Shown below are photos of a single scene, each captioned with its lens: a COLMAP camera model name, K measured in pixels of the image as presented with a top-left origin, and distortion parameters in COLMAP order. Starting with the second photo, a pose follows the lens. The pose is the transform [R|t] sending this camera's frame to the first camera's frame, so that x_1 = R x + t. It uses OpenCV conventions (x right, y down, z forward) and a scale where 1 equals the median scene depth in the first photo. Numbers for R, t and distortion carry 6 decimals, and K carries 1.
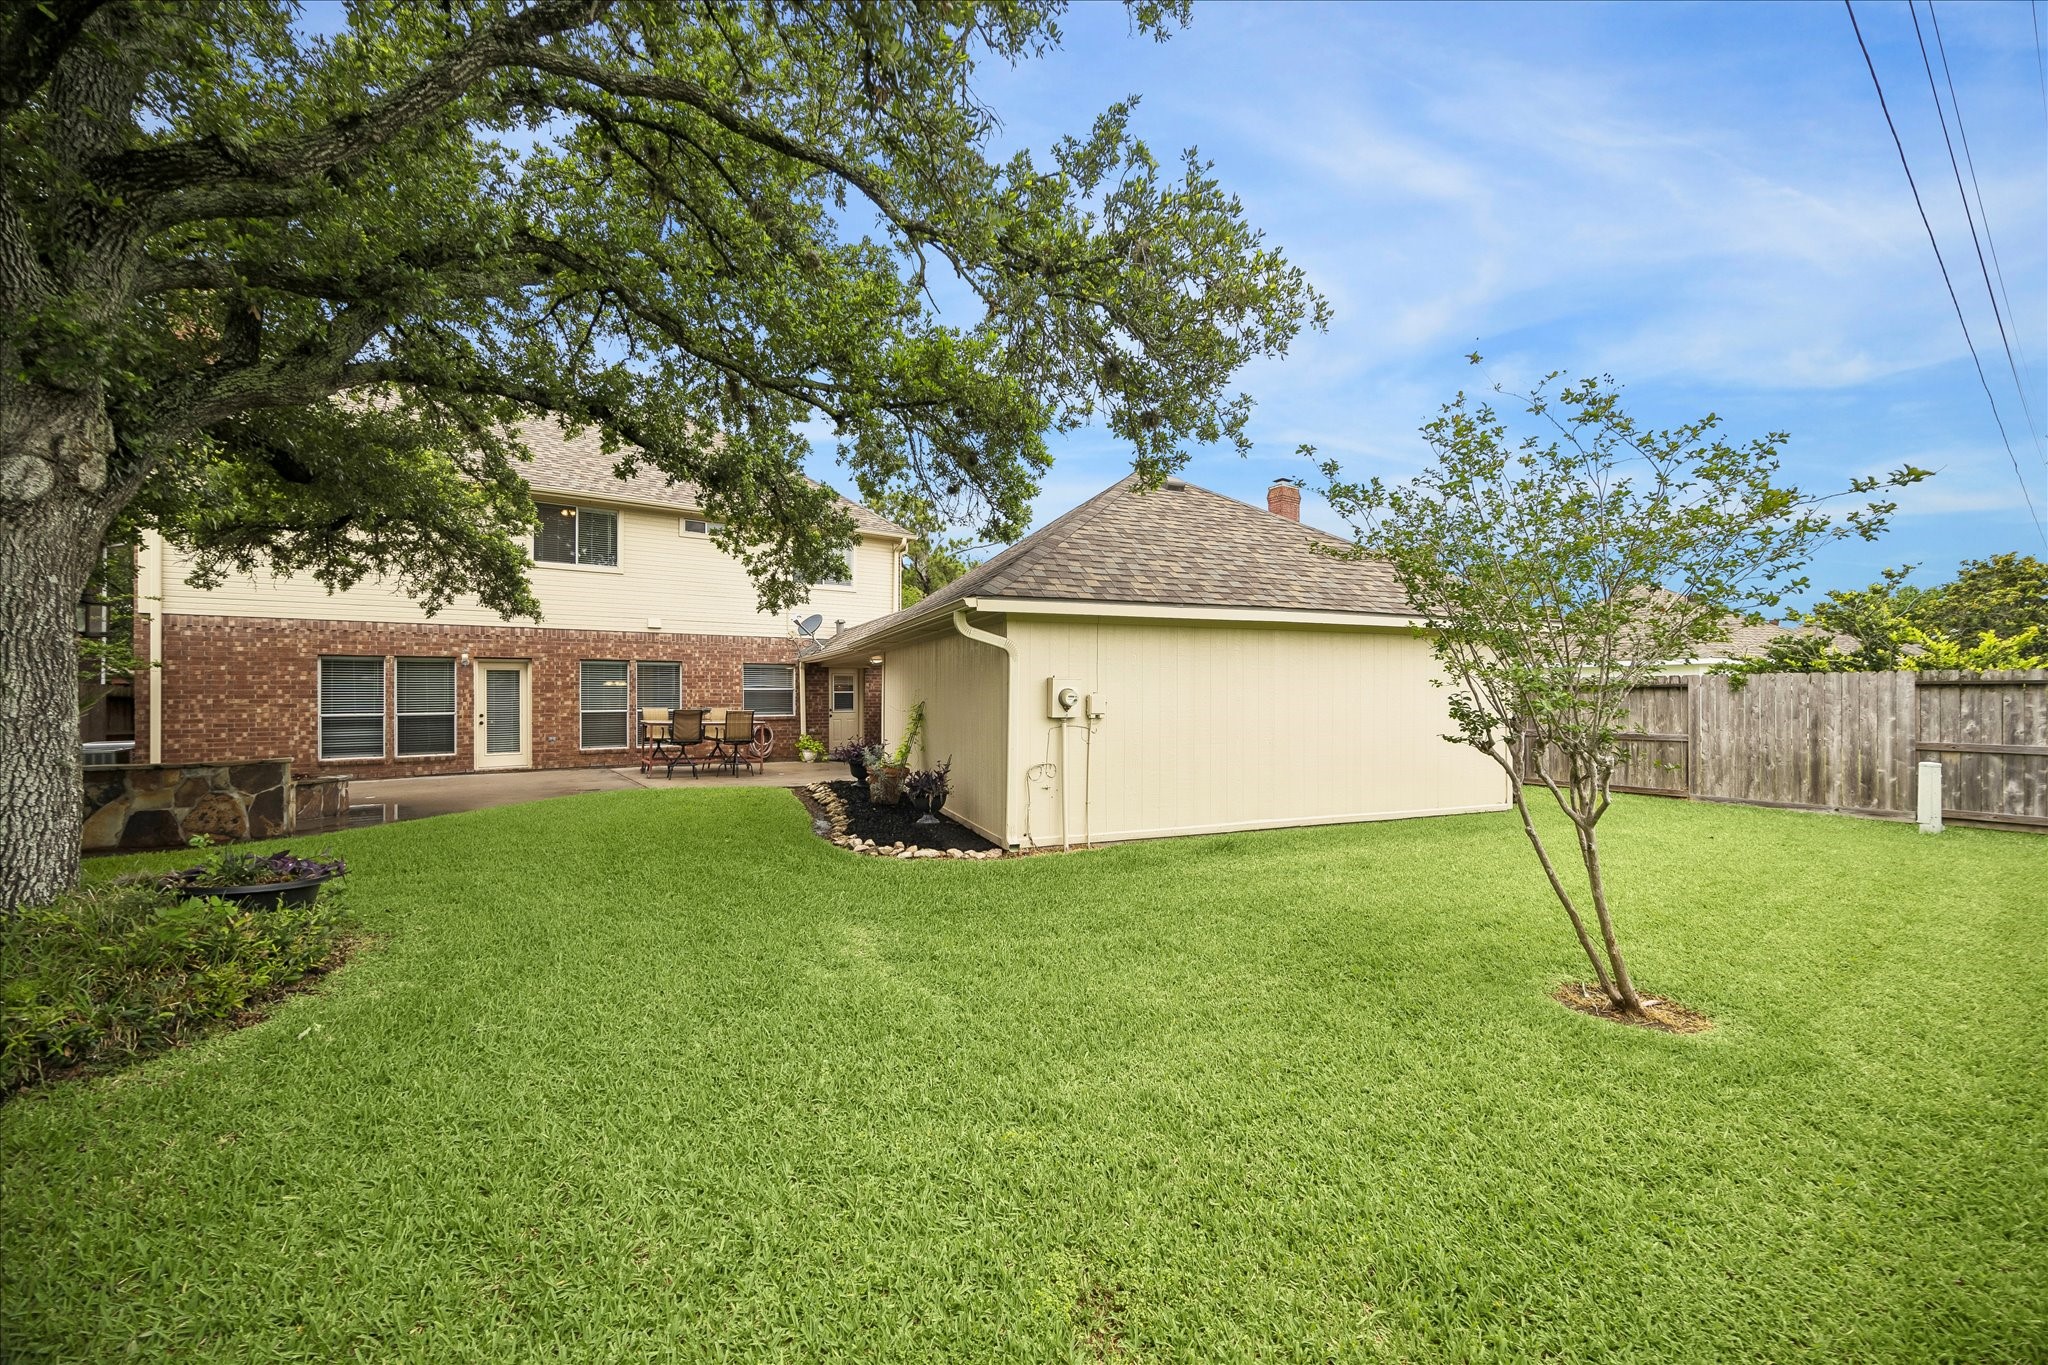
lens RADIAL K [[818.1, 0, 1033.7], [0, 818.1, 697.3], [0, 0, 1]] dist [0.000314, 0.000183]
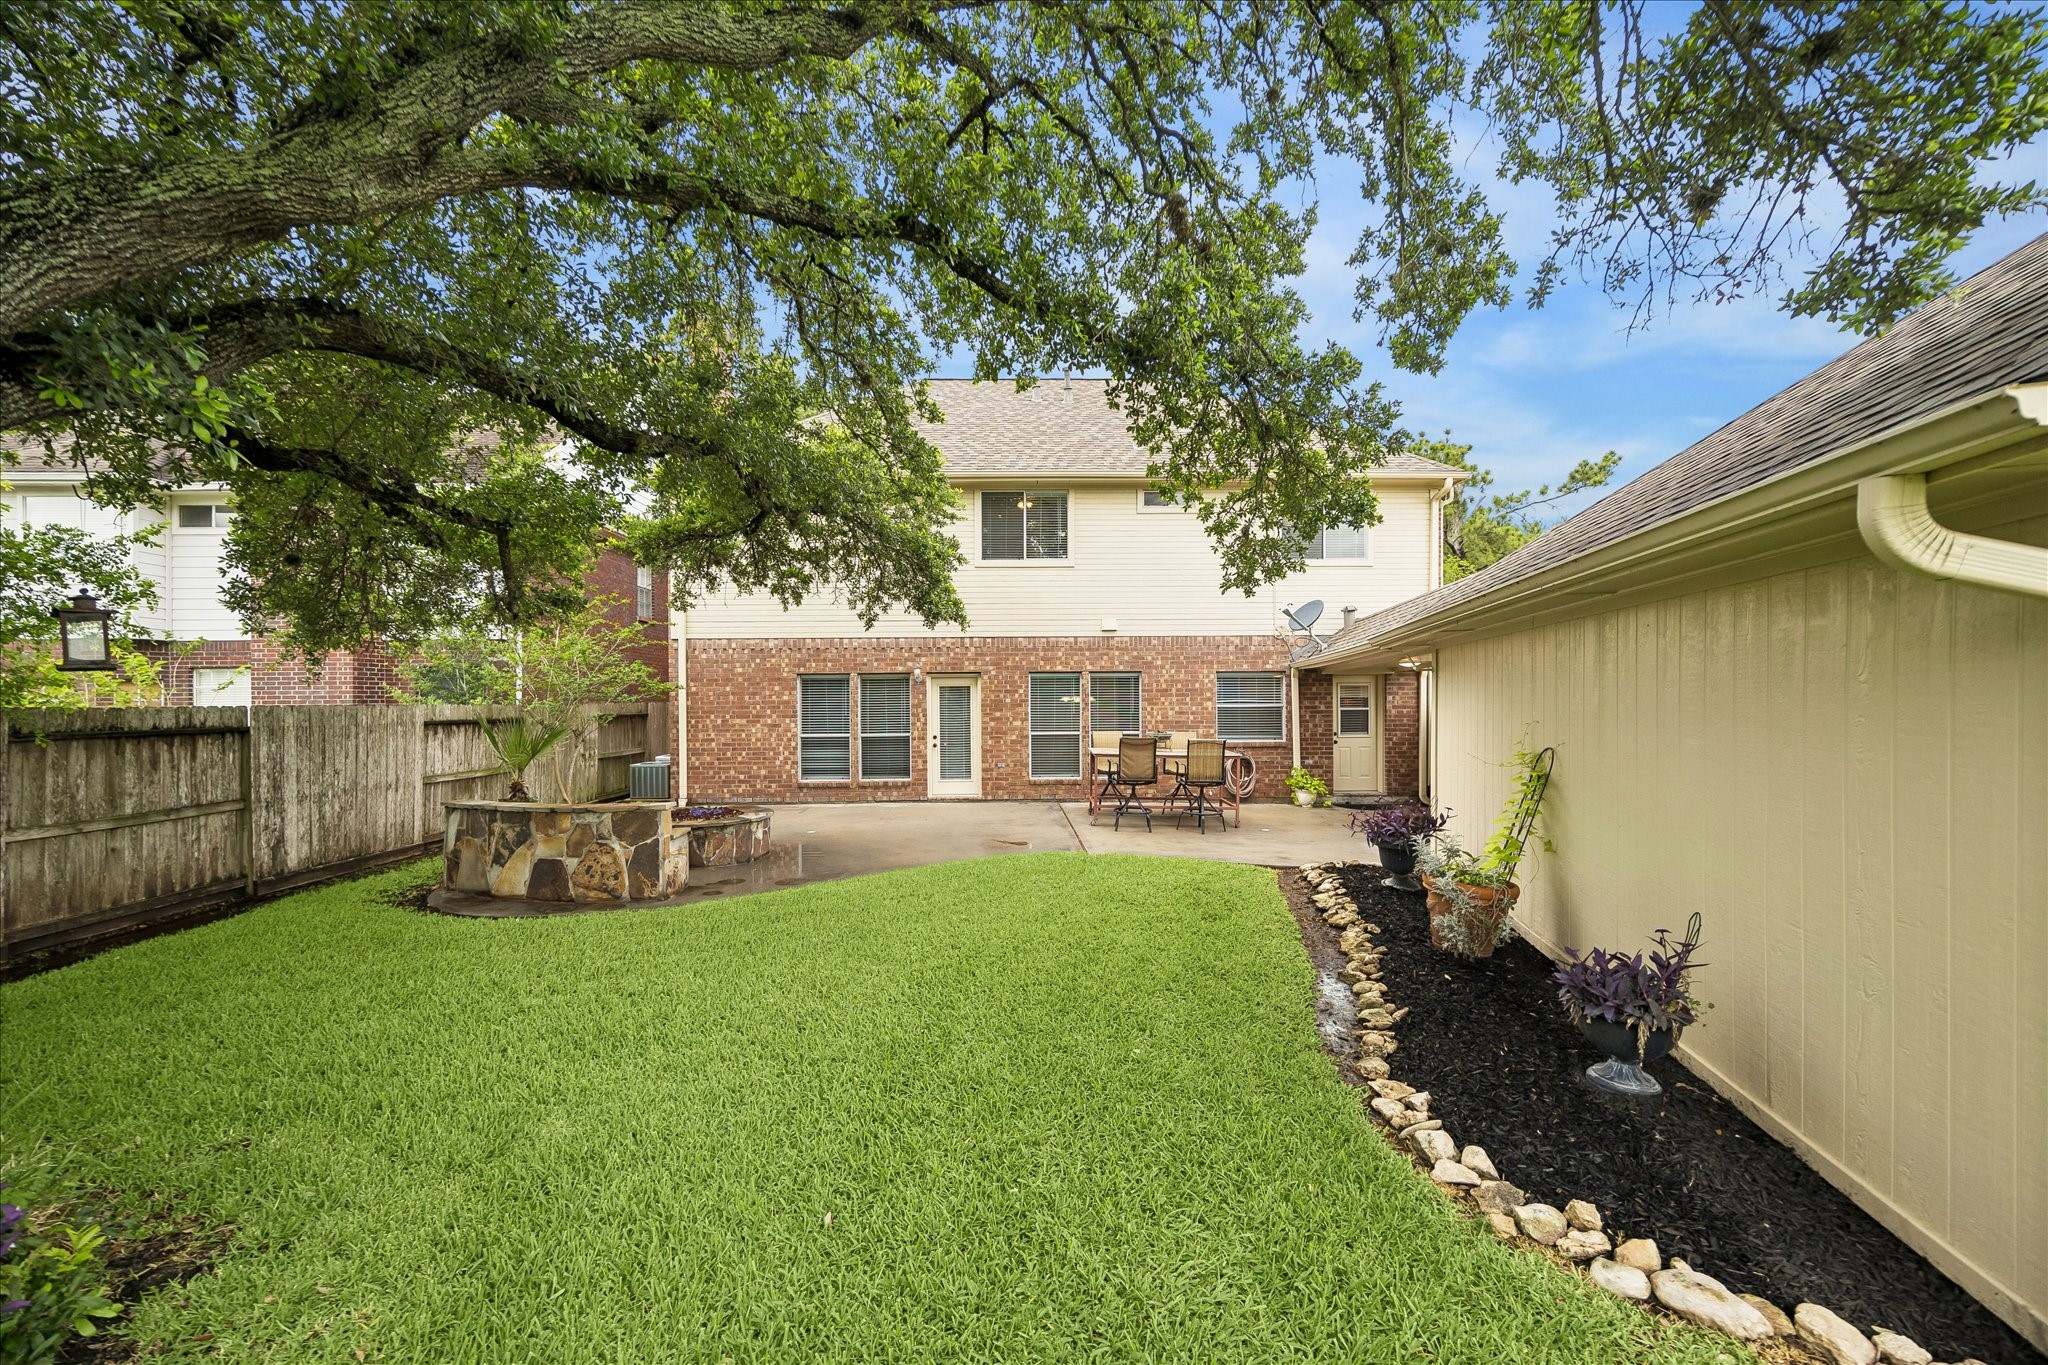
lens RADIAL K [[818.1, 0, 1029.0], [0, 818.1, 701.4], [0, 0, 1]] dist [0.000314, 0.000183]
pose [[0.830382, -0.003067, -0.557187, -0.098606], [0.003520, 0.999994, -0.000259, -0.018762], [0.557184, -0.001746, 0.830387, 0.352147]]
